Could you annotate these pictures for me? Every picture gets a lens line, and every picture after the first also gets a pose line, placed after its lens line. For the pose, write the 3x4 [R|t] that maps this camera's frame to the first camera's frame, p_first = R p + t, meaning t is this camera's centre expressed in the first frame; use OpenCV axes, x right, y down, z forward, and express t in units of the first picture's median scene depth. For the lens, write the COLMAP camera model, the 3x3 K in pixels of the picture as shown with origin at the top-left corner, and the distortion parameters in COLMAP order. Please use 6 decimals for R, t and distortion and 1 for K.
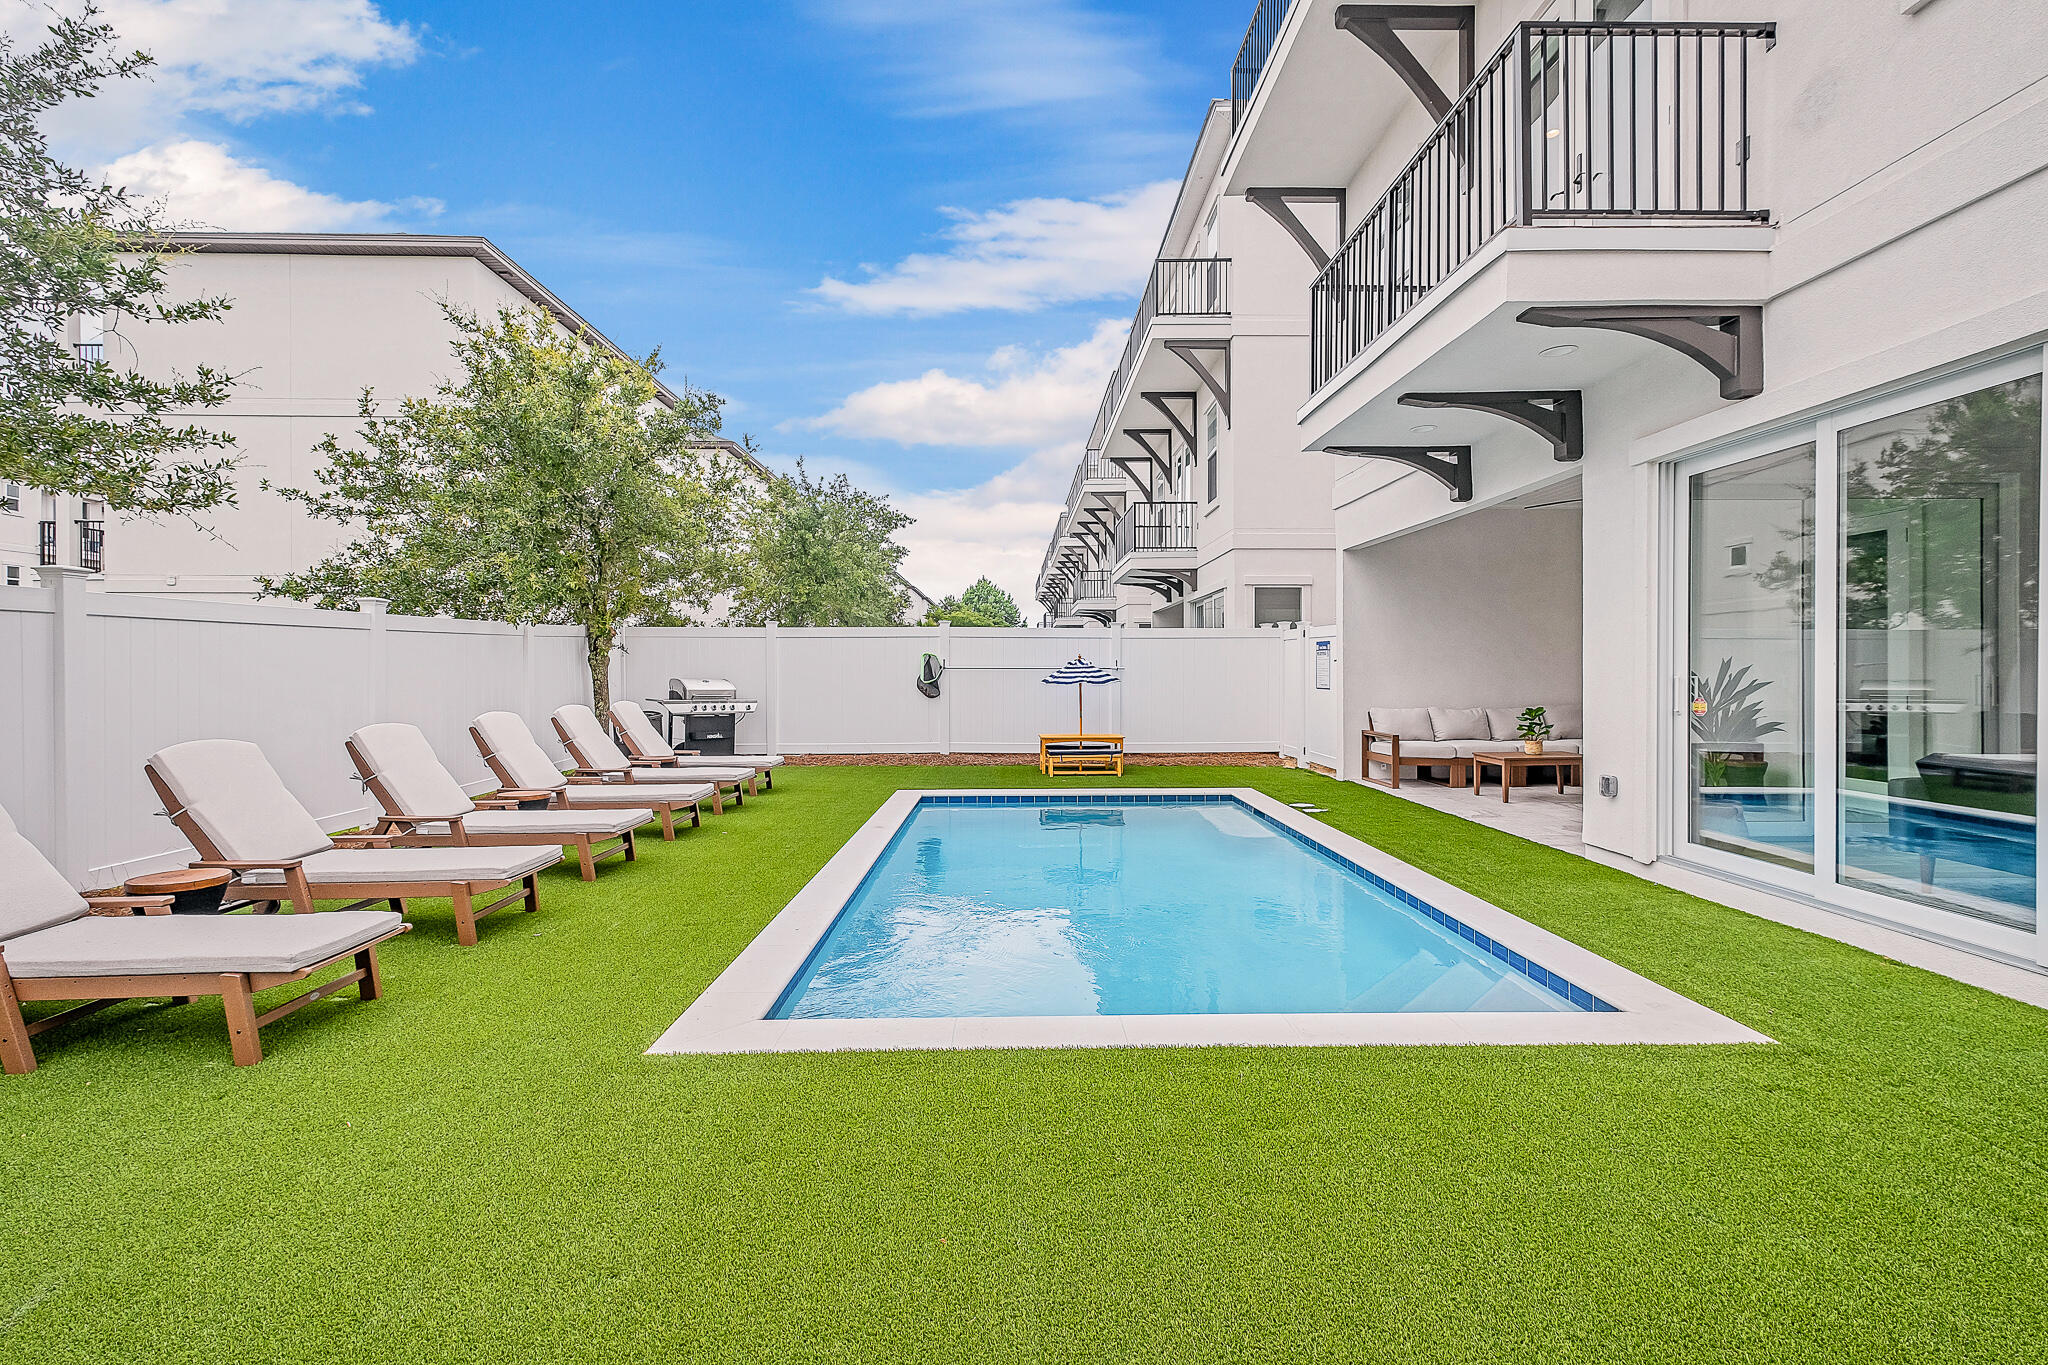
lens RADIAL K [[894.4, 0, 1024.0], [0, 894.4, 682.5], [0, 0, 1]] dist [0.033468, -0.000025]
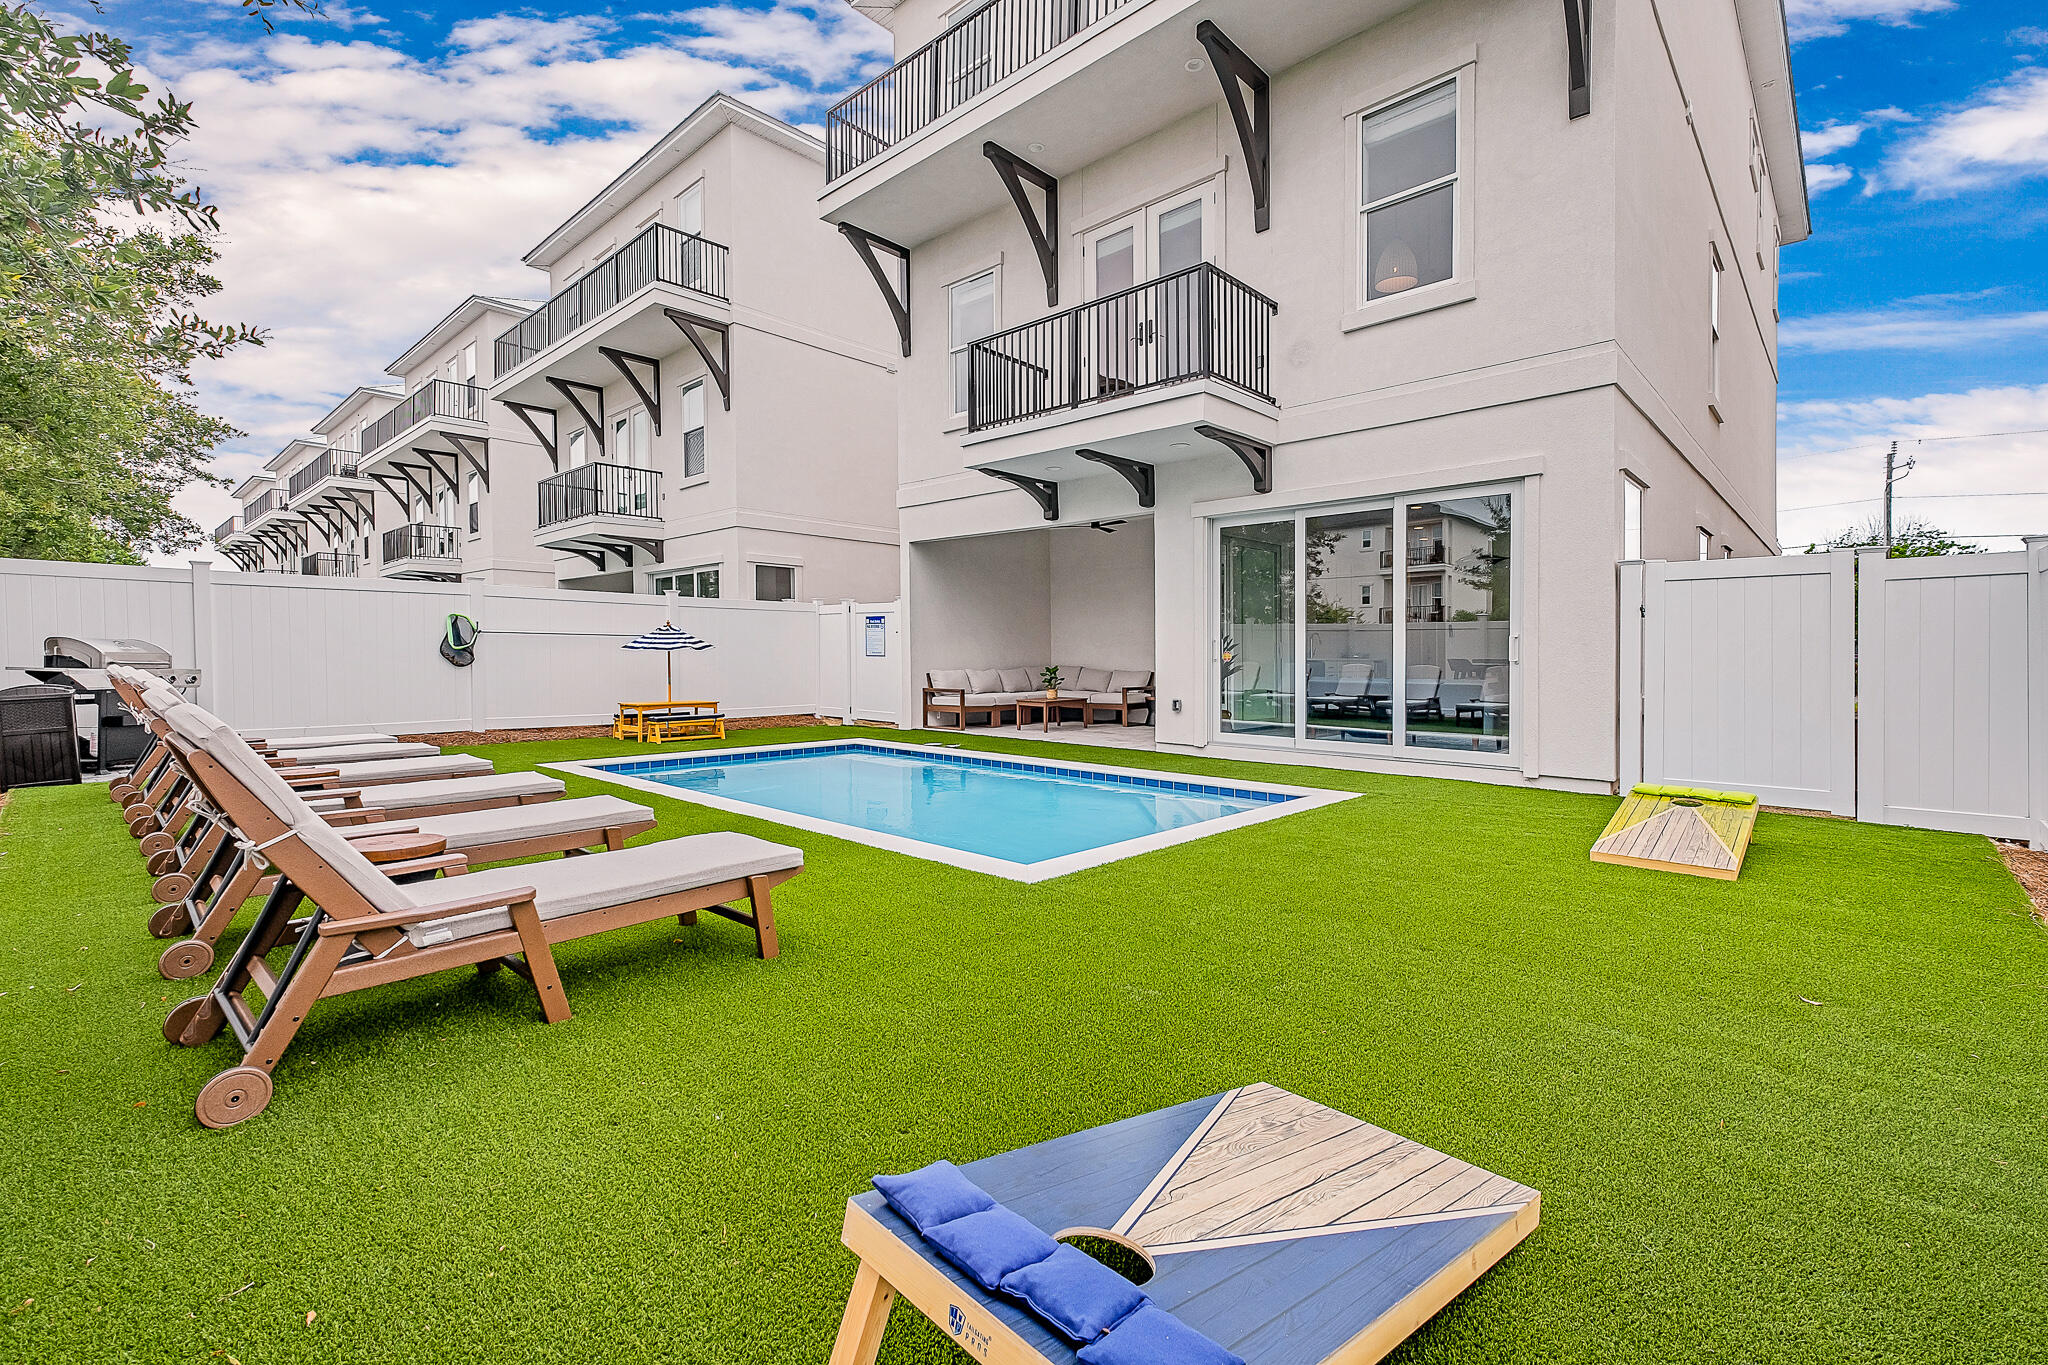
lens RADIAL K [[924.1, 0, 1024.0], [0, 924.1, 682.5], [0, 0, 1]] dist [-0.001873, -0.000067]
pose [[0.709789, -0.014274, 0.704270, -0.440439], [0.002676, 0.999842, 0.017567, 0.023801], [-0.704409, -0.010584, 0.709715, -0.008225]]
